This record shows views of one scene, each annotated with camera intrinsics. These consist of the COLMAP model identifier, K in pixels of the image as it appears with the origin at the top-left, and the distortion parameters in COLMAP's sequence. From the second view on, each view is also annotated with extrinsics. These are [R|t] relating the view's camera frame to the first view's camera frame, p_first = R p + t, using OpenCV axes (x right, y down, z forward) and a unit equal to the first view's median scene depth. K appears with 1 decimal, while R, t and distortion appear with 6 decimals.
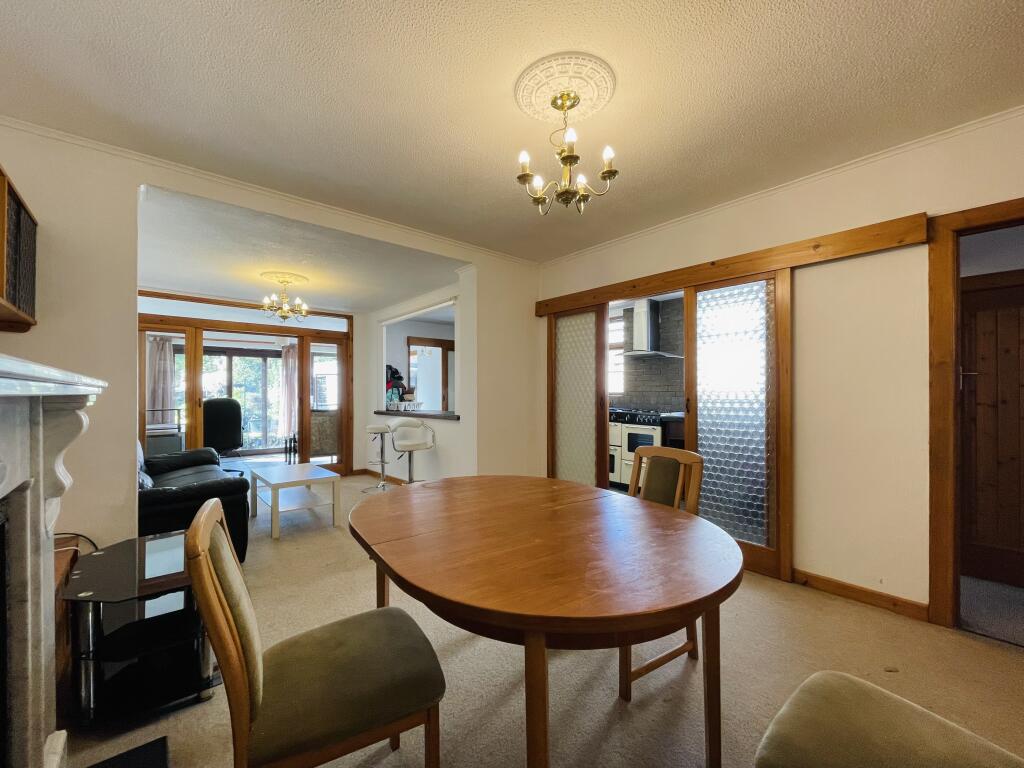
lens RADIAL K [[433.4, 0, 512.0], [0, 433.4, 384.0], [0, 0, 1]] dist [-0.000188, -0.000042]
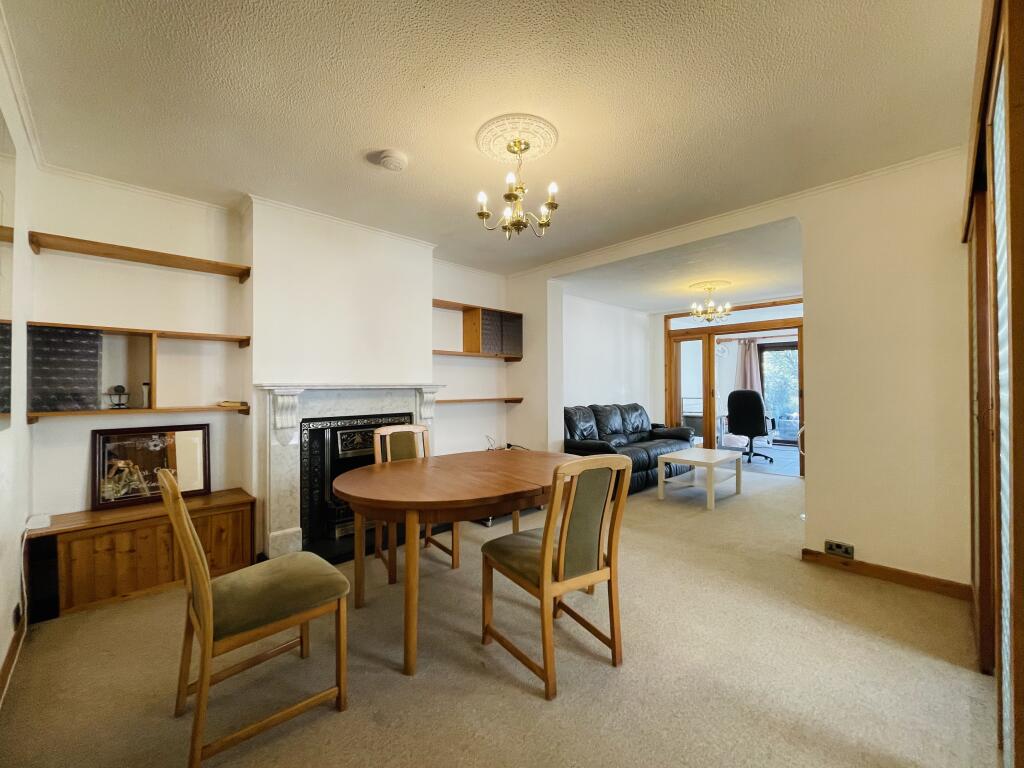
lens RADIAL K [[433.4, 0, 512.0], [0, 433.4, 384.0], [0, 0, 1]] dist [-0.000188, -0.000042]
pose [[0.074115, -0.001222, -0.997249, 0.407673], [0.026651, 0.999645, 0.000756, 0.000129], [0.996893, -0.026634, 0.074122, 0.275472]]
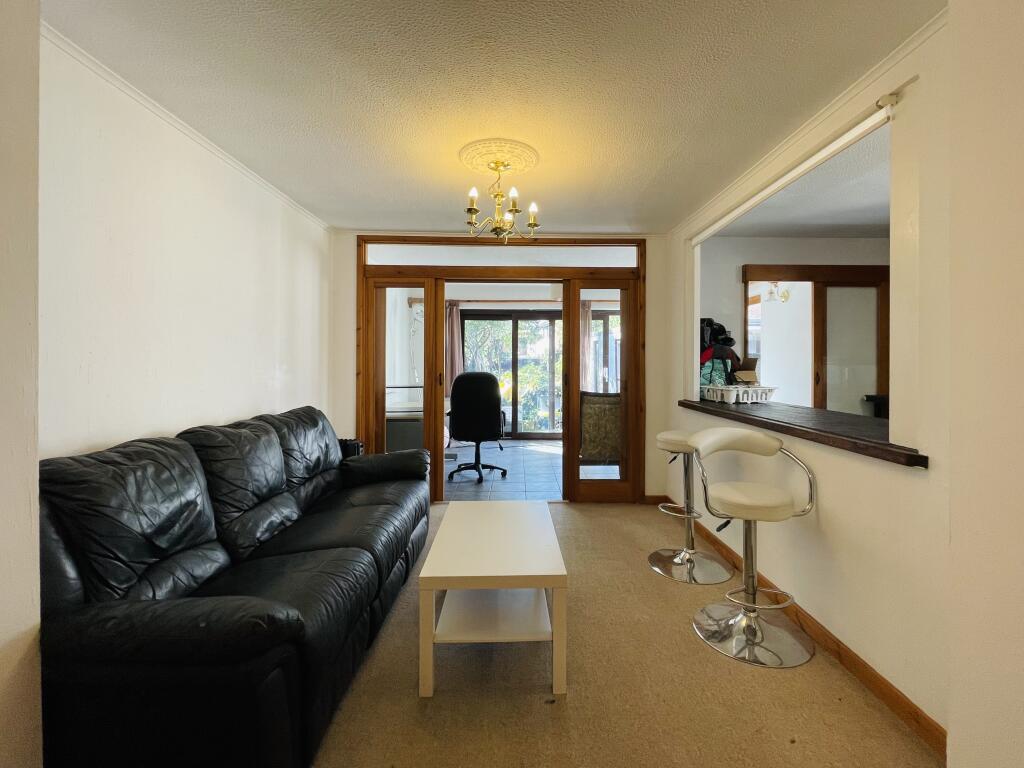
lens RADIAL K [[455.7, 0, 524.5], [0, 455.7, 365.3], [0, 0, 1]] dist [0.000145, -0.000084]
pose [[0.773907, 0.011967, -0.633186, -0.096675], [0.008911, 0.999517, 0.029783, -0.002732], [0.633237, -0.028692, 0.773426, 0.408922]]
